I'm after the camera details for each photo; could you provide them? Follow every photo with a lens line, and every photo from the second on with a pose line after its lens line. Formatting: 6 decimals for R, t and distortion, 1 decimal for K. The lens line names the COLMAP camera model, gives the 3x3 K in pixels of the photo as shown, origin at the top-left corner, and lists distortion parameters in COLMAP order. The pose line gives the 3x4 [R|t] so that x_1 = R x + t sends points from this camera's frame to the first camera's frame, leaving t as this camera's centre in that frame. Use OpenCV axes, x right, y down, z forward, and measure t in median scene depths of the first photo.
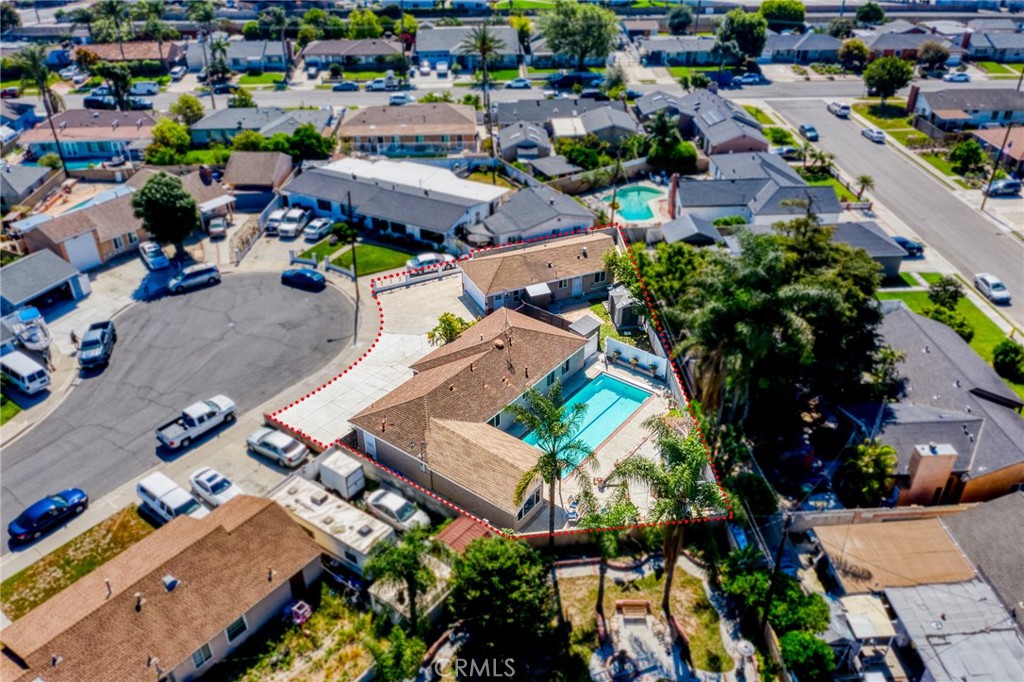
lens RADIAL K [[796.8, 0, 508.6], [0, 796.8, 342.0], [0, 0, 1]] dist [0.019530, -0.060915]
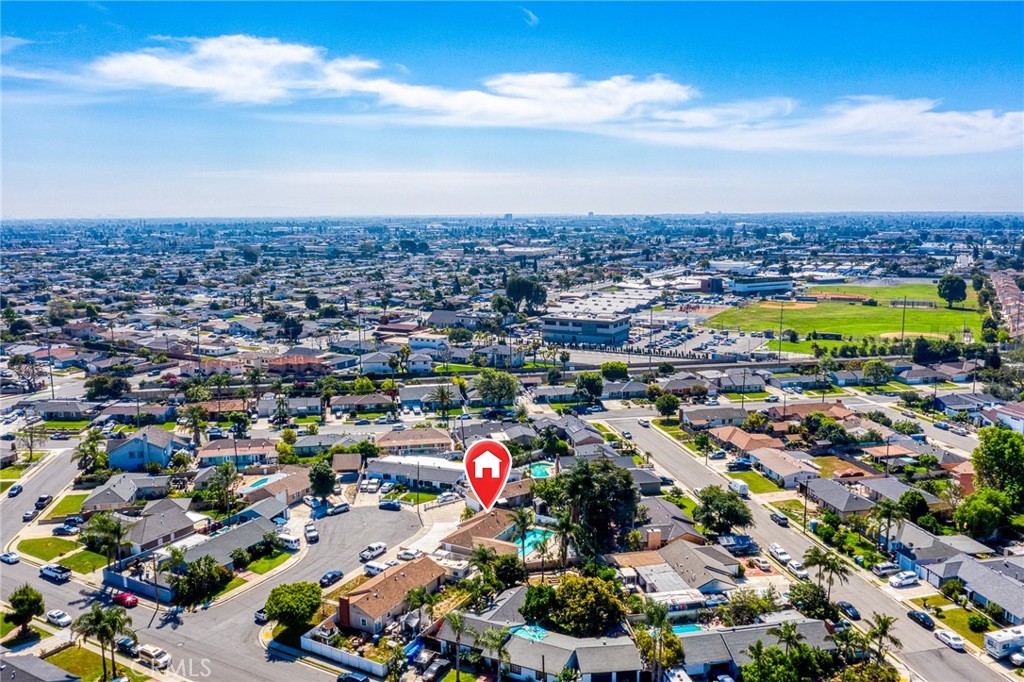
lens RADIAL K [[796.8, 0, 508.6], [0, 796.8, 342.0], [0, 0, 1]] dist [0.019530, -0.060915]
pose [[0.990490, -0.026316, 0.135047, -0.158344], [0.077824, 0.916590, -0.392181, 0.273533], [-0.113463, 0.398961, 0.909921, -0.829362]]
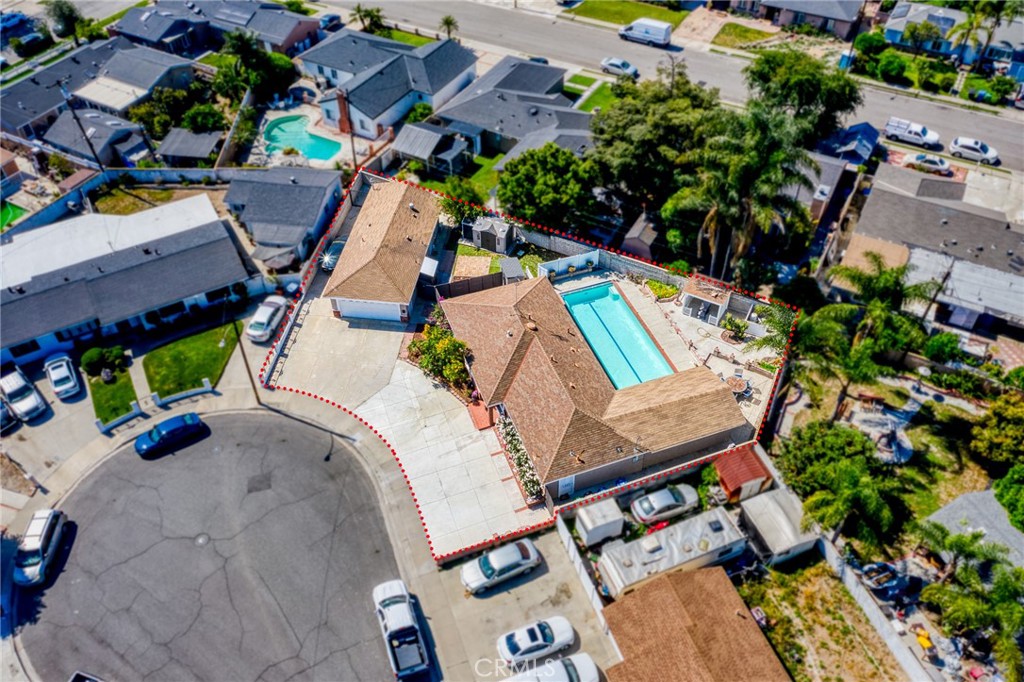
lens RADIAL K [[796.8, 0, 508.6], [0, 796.8, 342.0], [0, 0, 1]] dist [0.019530, -0.060915]
pose [[0.537889, -0.604653, 0.587427, -0.339127], [0.462782, 0.794222, 0.393757, -0.211135], [-0.704634, 0.060053, 0.707025, 0.185849]]
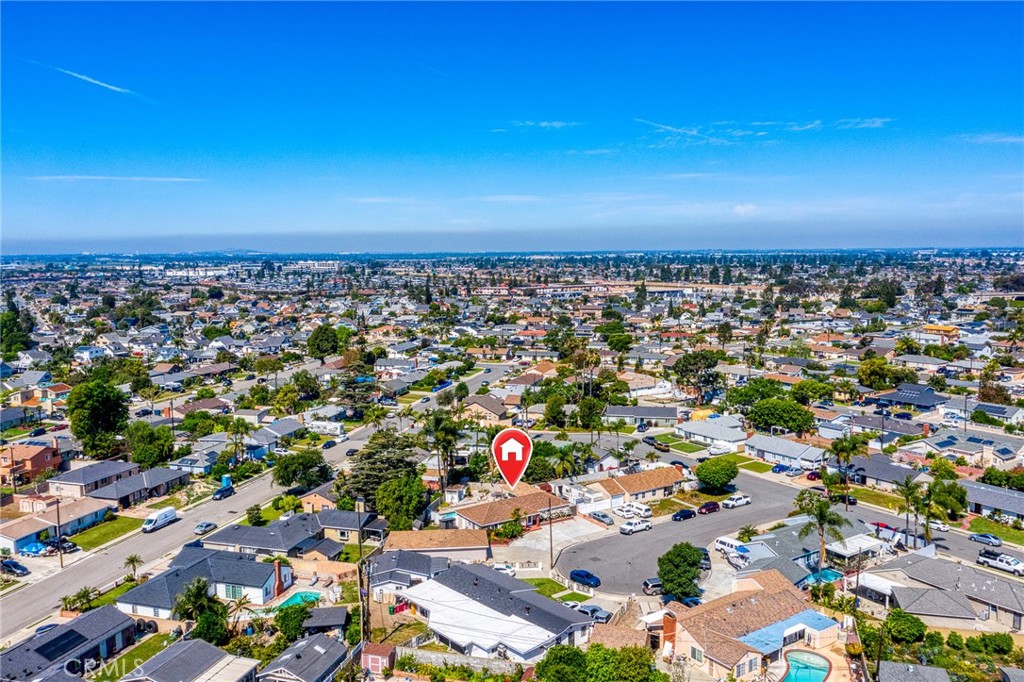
lens RADIAL K [[796.8, 0, 508.6], [0, 796.8, 342.0], [0, 0, 1]] dist [0.019530, -0.060915]
pose [[-0.936682, -0.033559, 0.348569, -0.450458], [0.194205, 0.778516, 0.596822, -0.955094], [-0.291395, 0.626727, -0.722705, 1.324367]]
